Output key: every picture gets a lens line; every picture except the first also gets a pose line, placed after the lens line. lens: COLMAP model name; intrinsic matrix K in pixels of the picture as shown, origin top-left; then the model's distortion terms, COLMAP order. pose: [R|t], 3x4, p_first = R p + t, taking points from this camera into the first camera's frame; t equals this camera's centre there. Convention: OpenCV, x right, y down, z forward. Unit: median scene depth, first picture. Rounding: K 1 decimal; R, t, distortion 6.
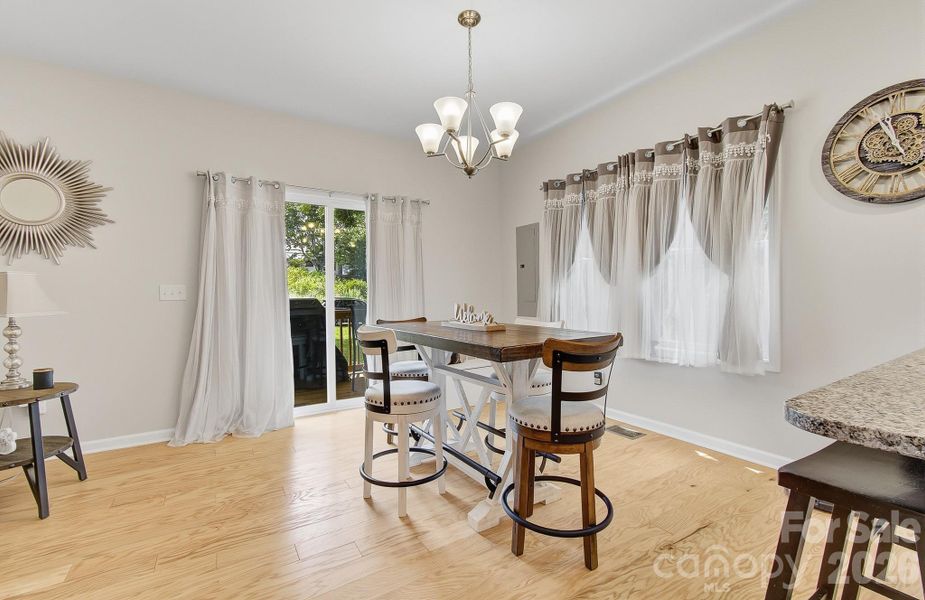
lens RADIAL K [[404.4, 0, 466.1], [0, 404.4, 297.4], [0, 0, 1]] dist [-0.012002, 0.011780]
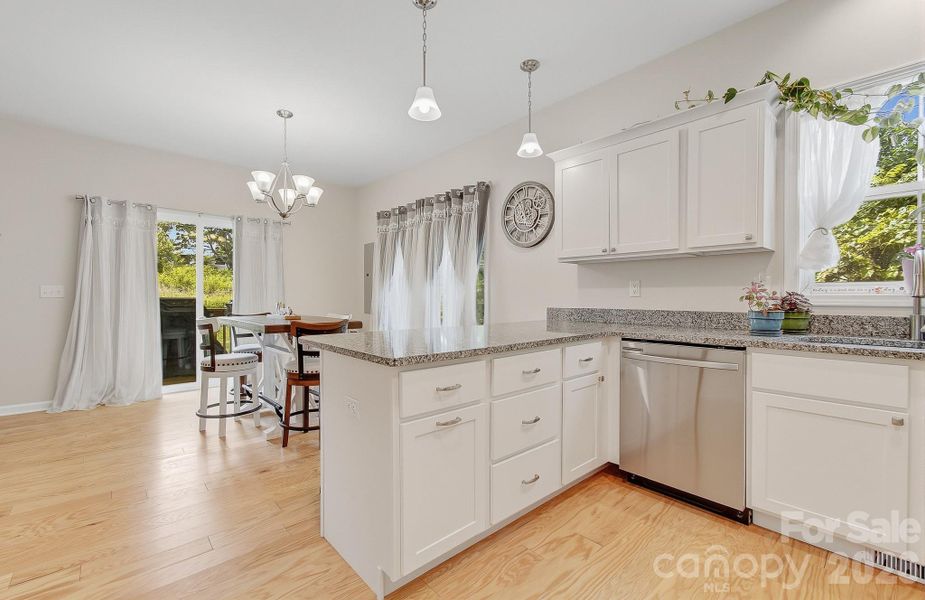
lens RADIAL K [[404.4, 0, 462.8], [0, 404.4, 298.2], [0, 0, 1]] dist [-0.012002, 0.011780]
pose [[0.985208, 0.008249, 0.171162, 0.342555], [-0.007800, 0.999964, -0.003297, -0.001006], [-0.171183, 0.001913, 0.985237, -0.494394]]
